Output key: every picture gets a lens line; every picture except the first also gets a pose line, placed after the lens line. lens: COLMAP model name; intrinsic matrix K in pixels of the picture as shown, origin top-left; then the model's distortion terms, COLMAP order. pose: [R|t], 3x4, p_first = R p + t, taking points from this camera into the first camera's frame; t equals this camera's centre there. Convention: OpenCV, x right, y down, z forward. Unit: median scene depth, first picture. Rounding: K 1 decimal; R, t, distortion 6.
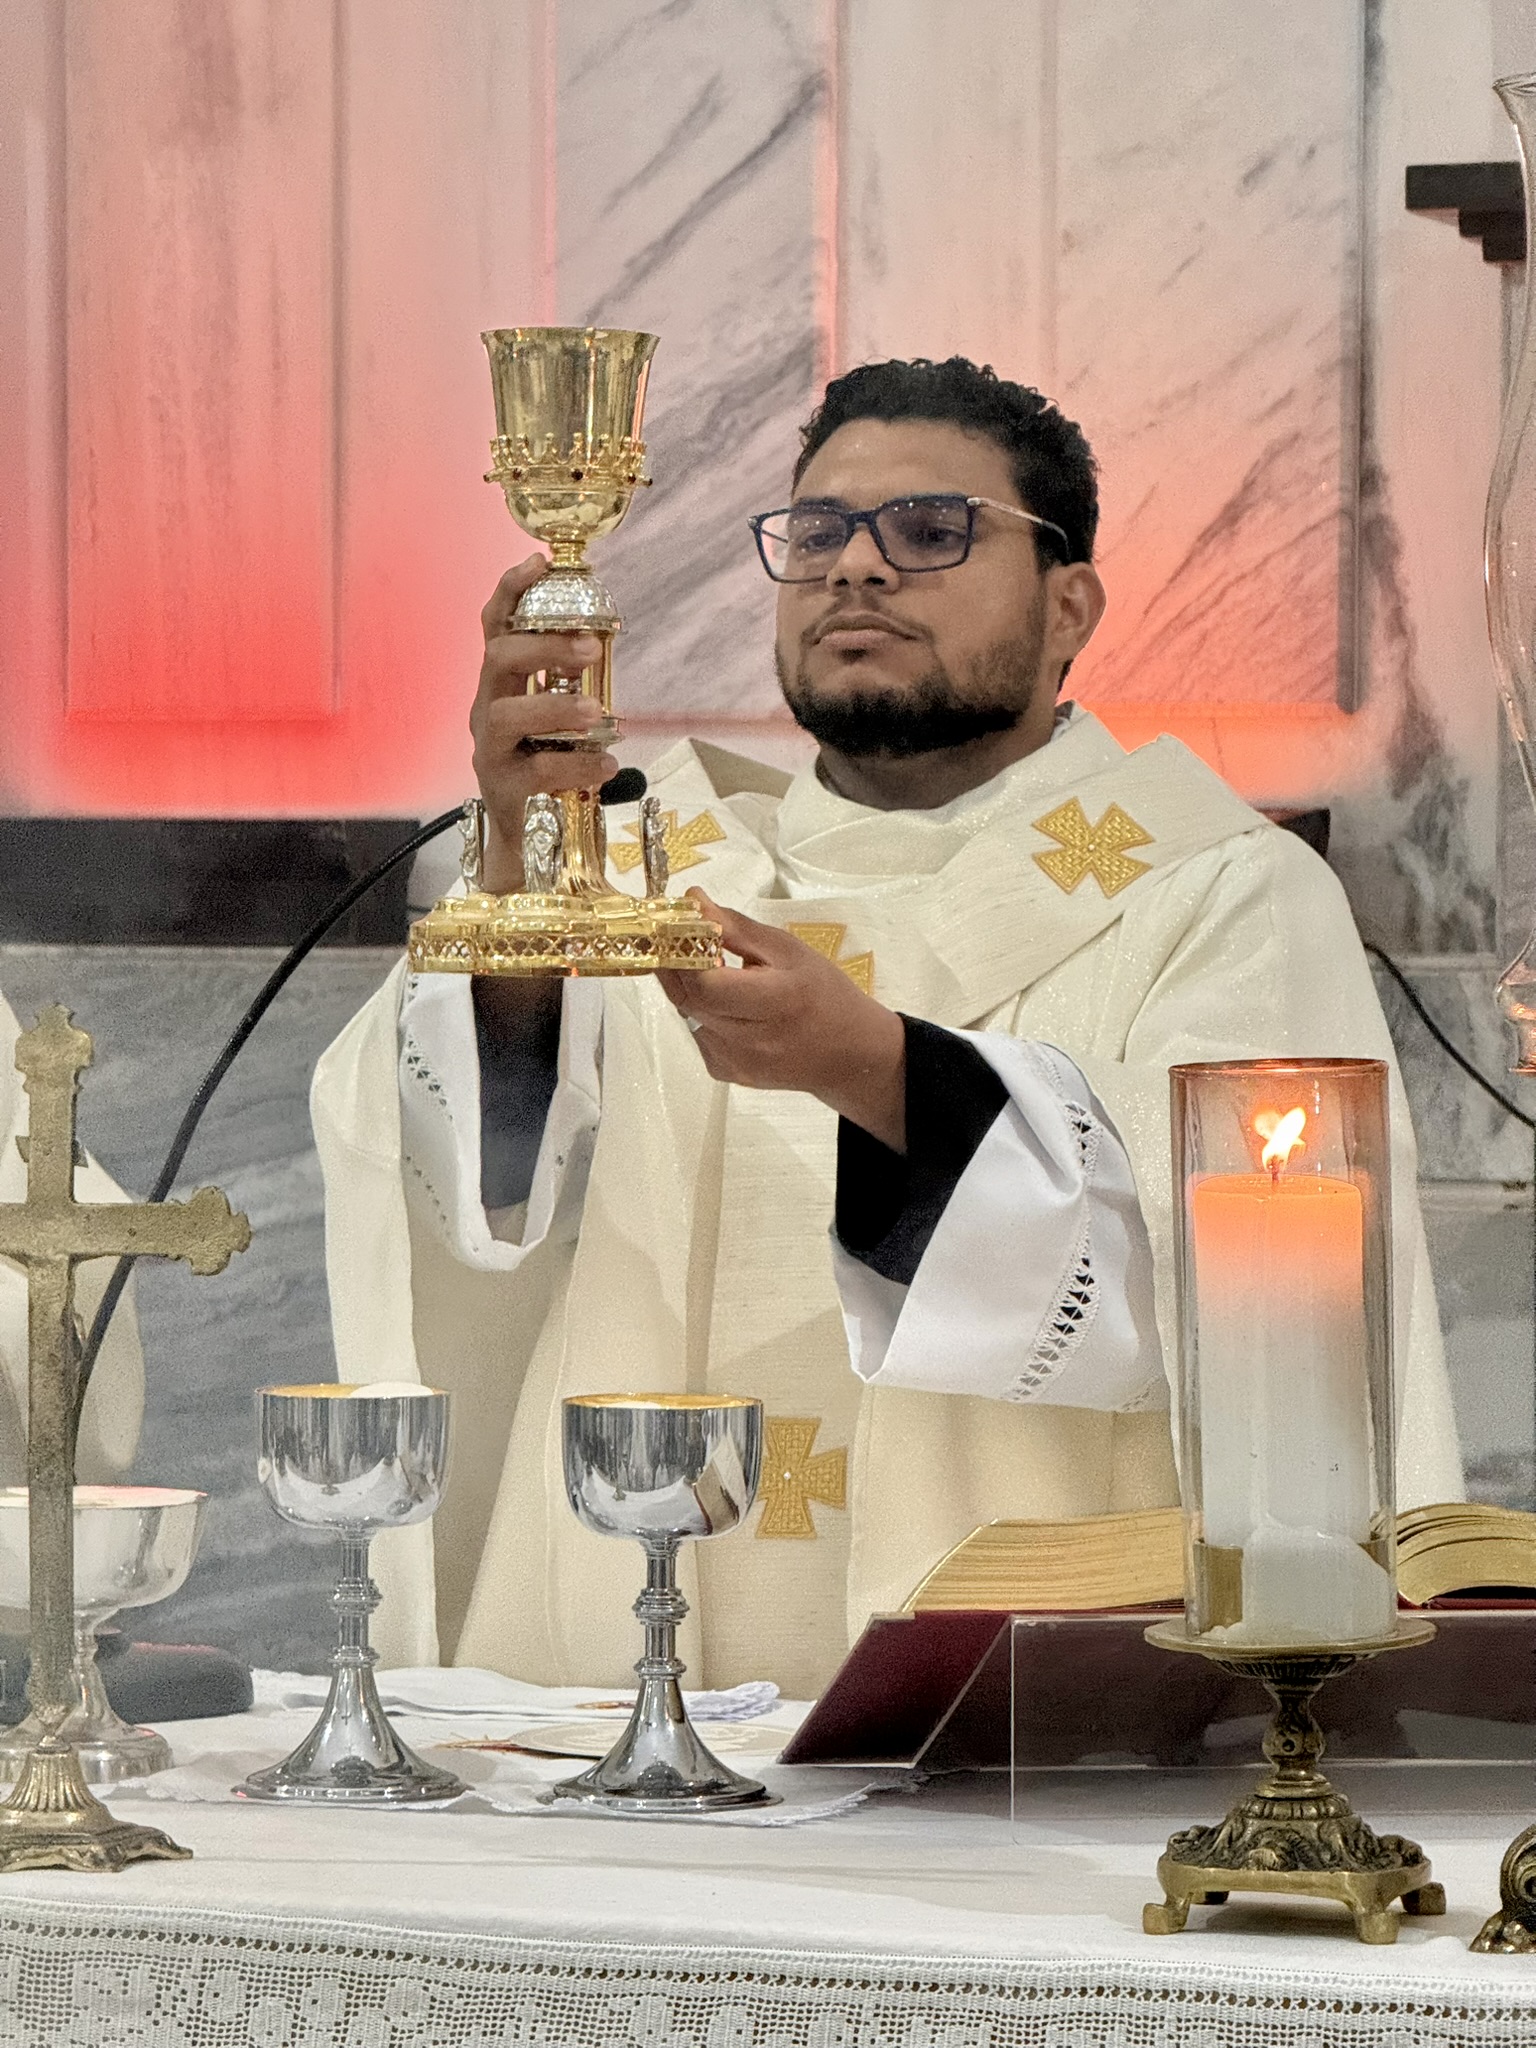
lens RADIAL K [[7140.3, 0, 768.0], [0, 7140.3, 1024.0], [0, 0, 1]] dist [0.270201, -0.668793]
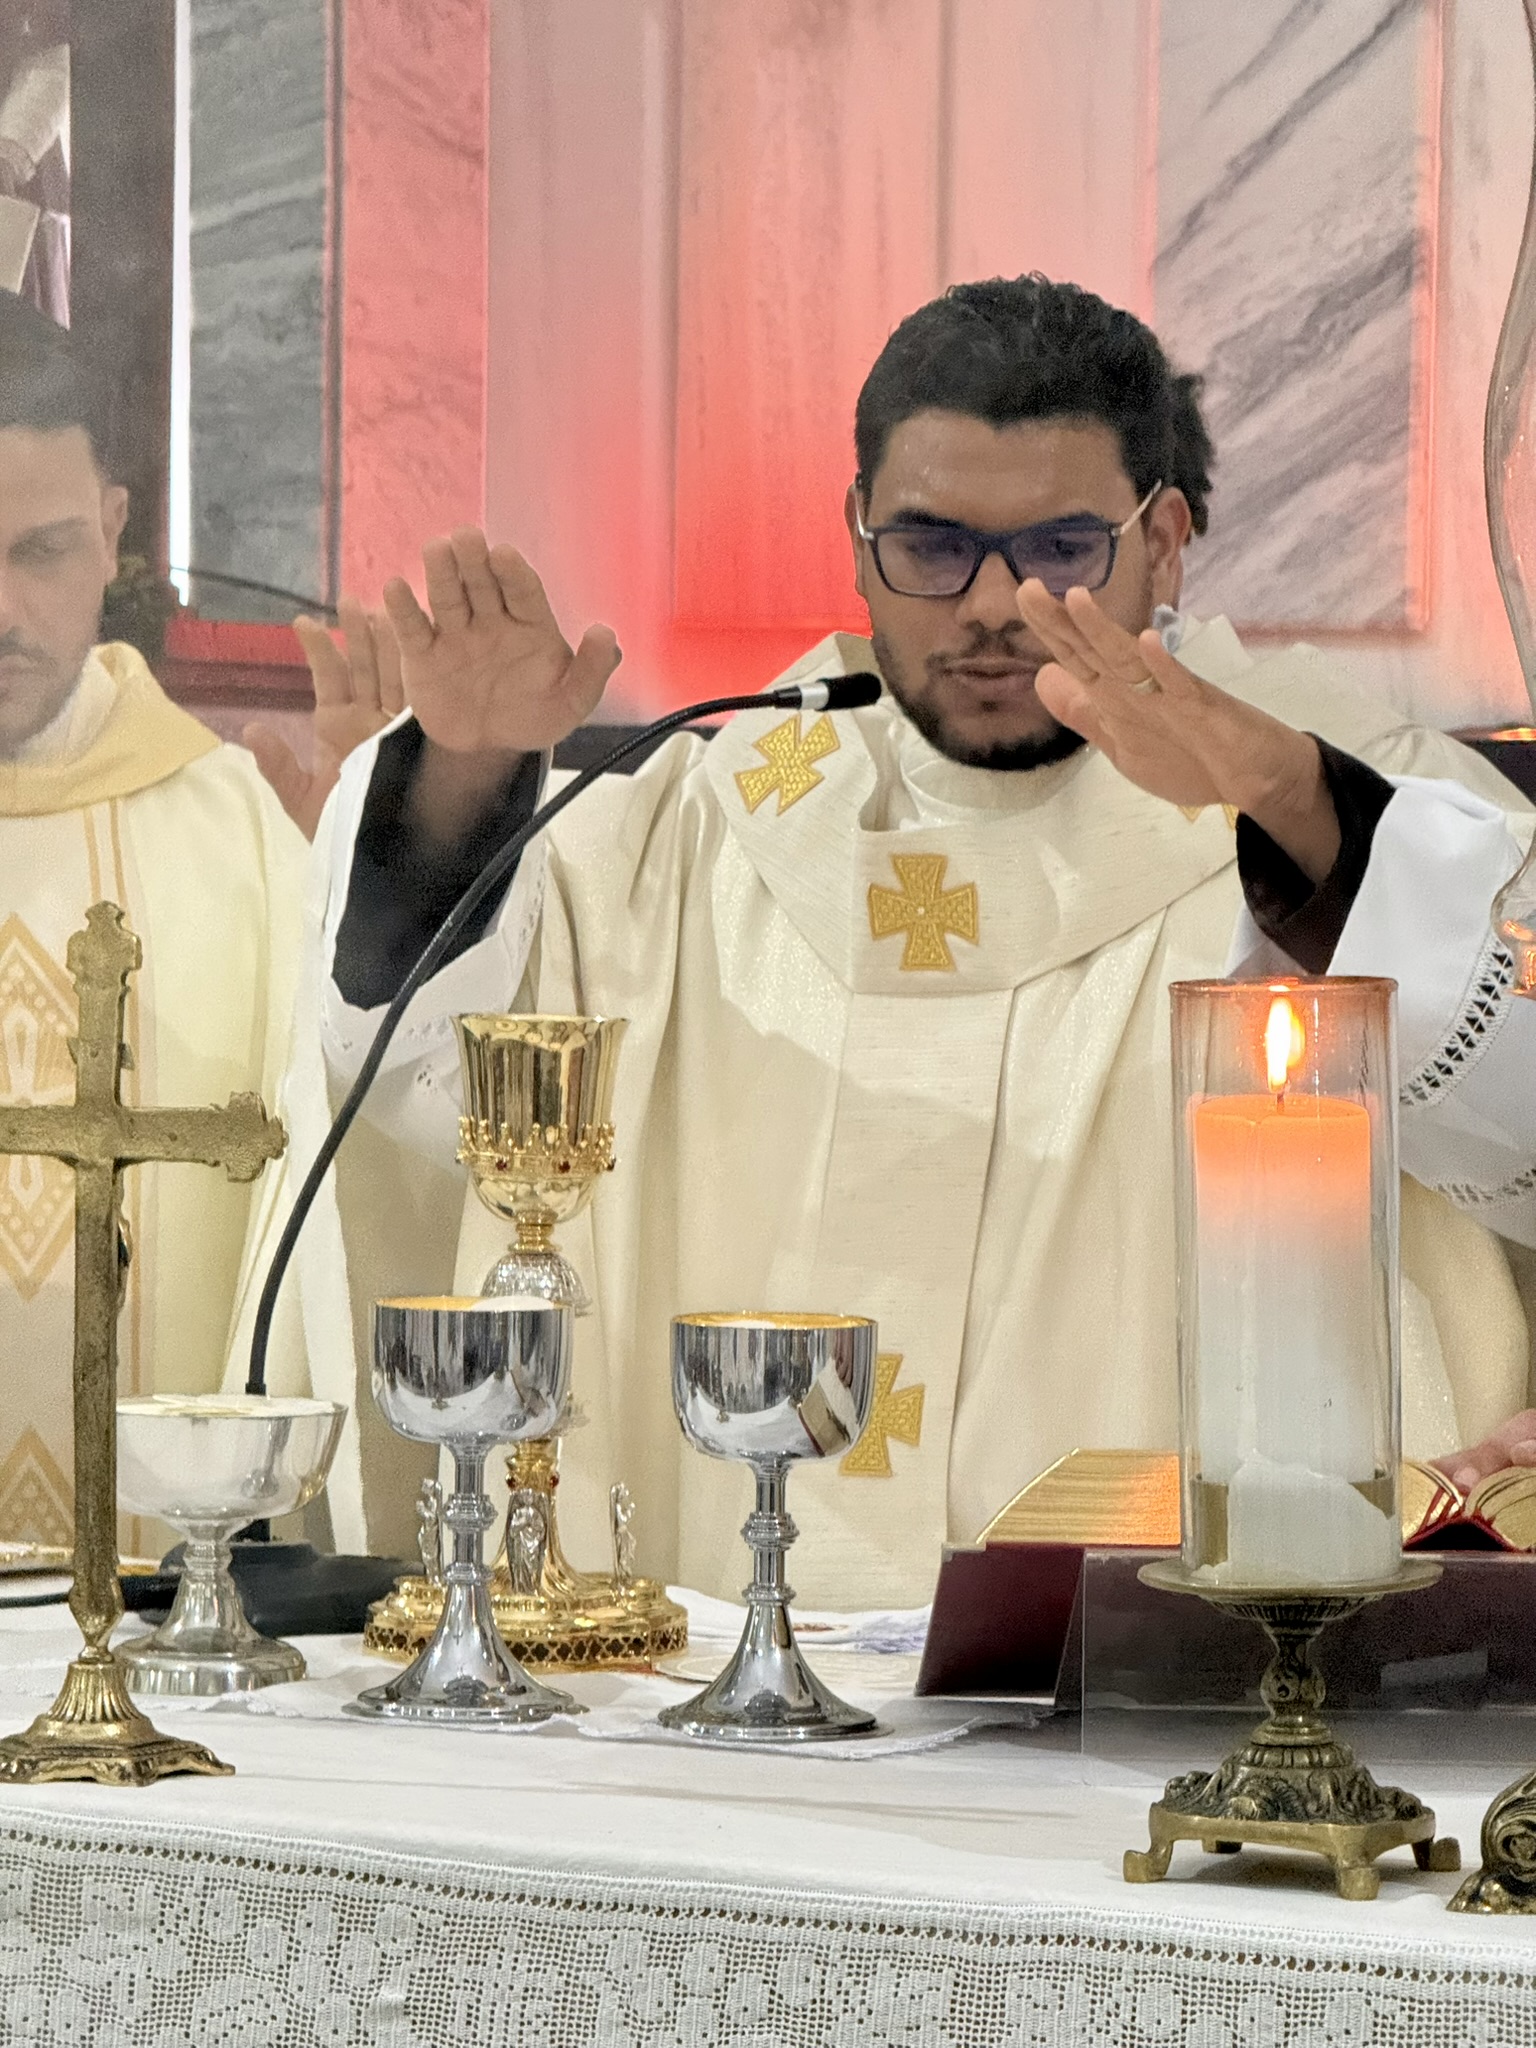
lens RADIAL K [[7158.8, 0, 808.7], [0, 7158.8, 1025.8], [0, 0, 1]] dist [0.315554, -2.256337]
pose [[0.990528, 0.014847, -0.136504, 0.125235], [-0.013245, 0.999833, 0.012630, 0.000203], [0.136668, -0.010703, 0.990559, 0.034539]]
